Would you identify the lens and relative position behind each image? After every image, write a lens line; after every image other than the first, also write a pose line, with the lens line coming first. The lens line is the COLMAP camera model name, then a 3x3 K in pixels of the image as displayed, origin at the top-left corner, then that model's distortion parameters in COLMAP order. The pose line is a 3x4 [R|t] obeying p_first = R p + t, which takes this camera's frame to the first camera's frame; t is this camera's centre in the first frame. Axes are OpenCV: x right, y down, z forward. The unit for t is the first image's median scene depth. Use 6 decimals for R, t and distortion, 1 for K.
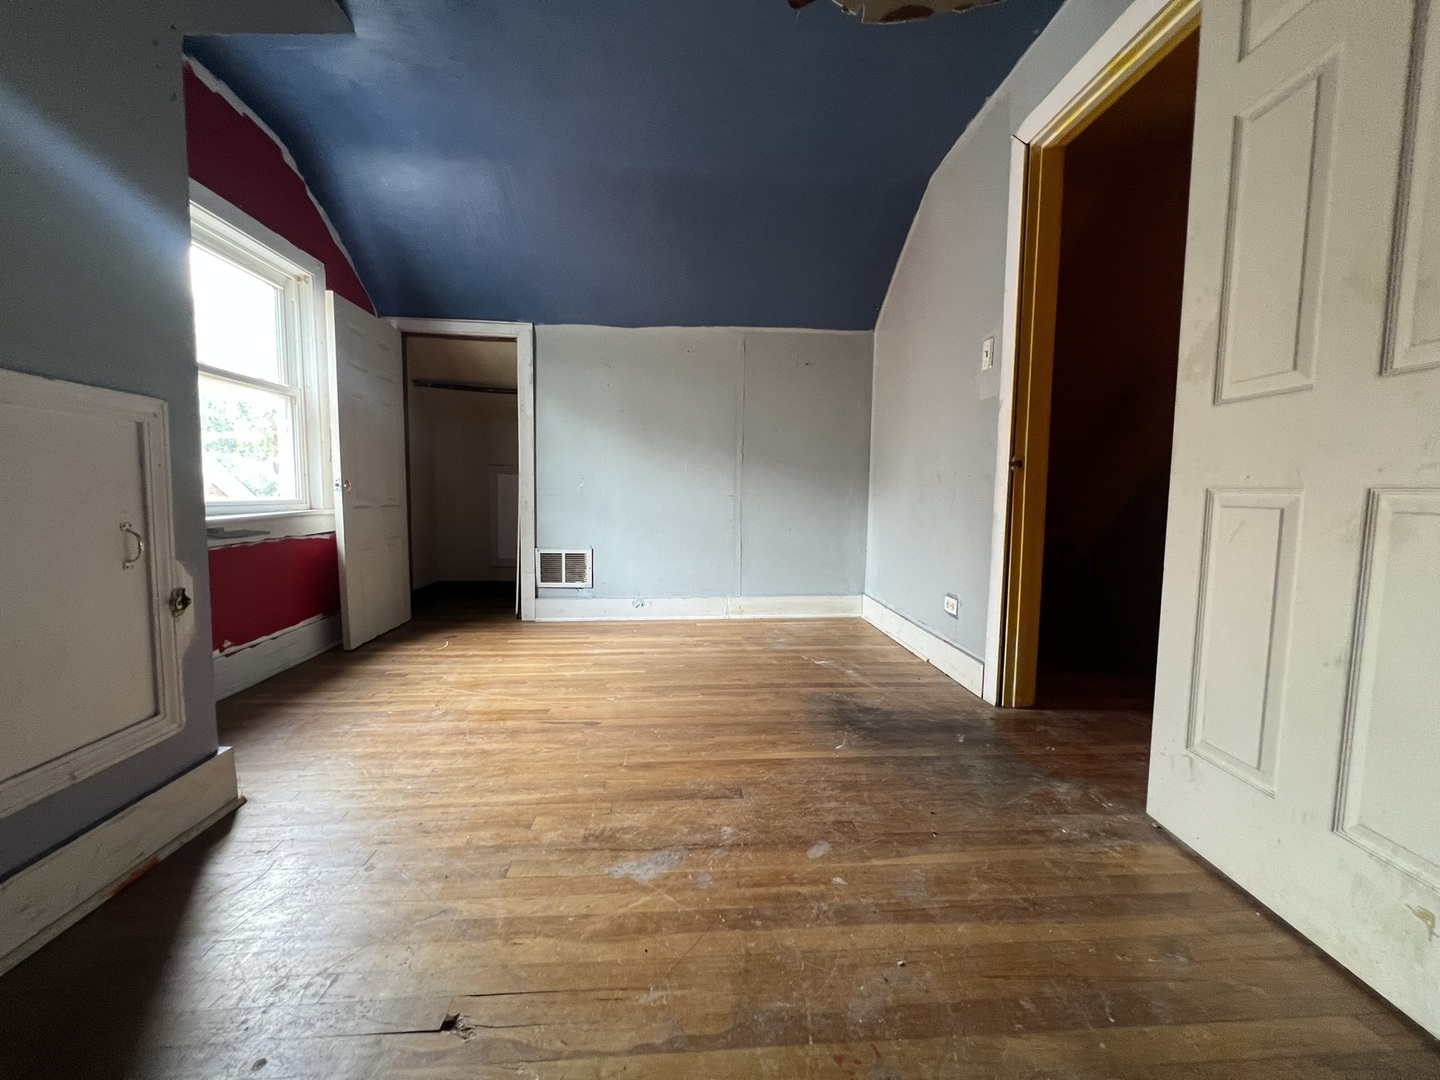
lens RADIAL K [[579.8, 0, 720.0], [0, 579.8, 540.0], [0, 0, 1]] dist [0.002389, 0.000328]
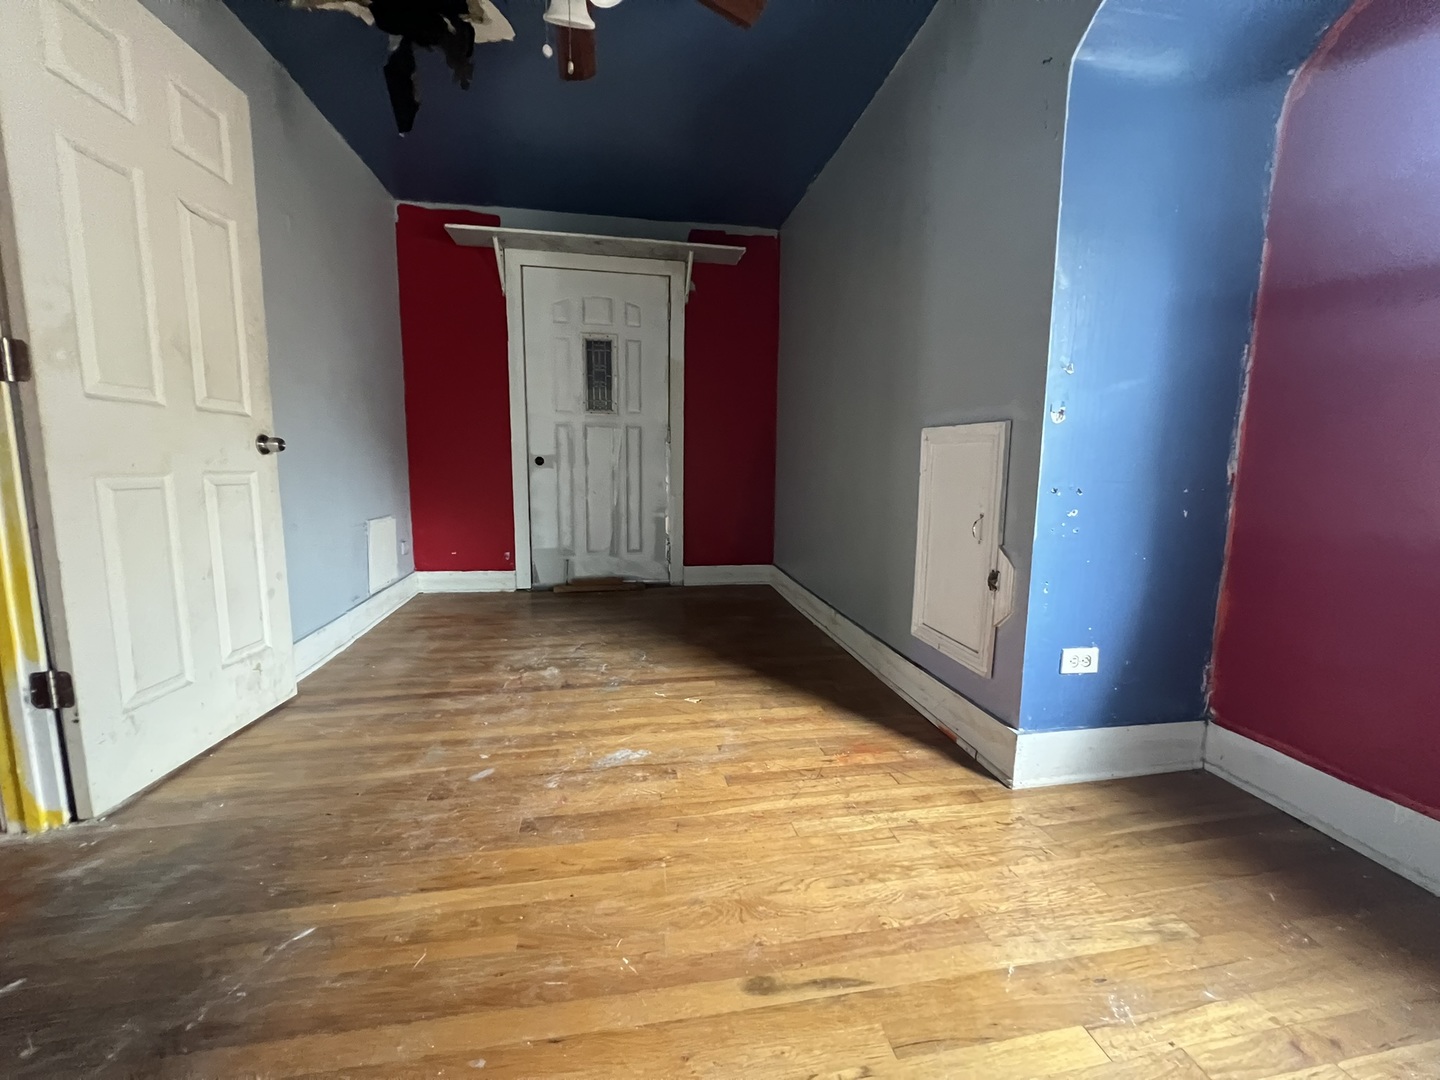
lens RADIAL K [[579.8, 0, 720.0], [0, 579.8, 540.0], [0, 0, 1]] dist [0.002389, 0.000328]
pose [[-0.995460, -0.009408, -0.094711, -0.230386], [-0.029858, 0.975737, 0.216903, -0.255238], [0.090373, 0.218746, -0.971588, 2.323739]]
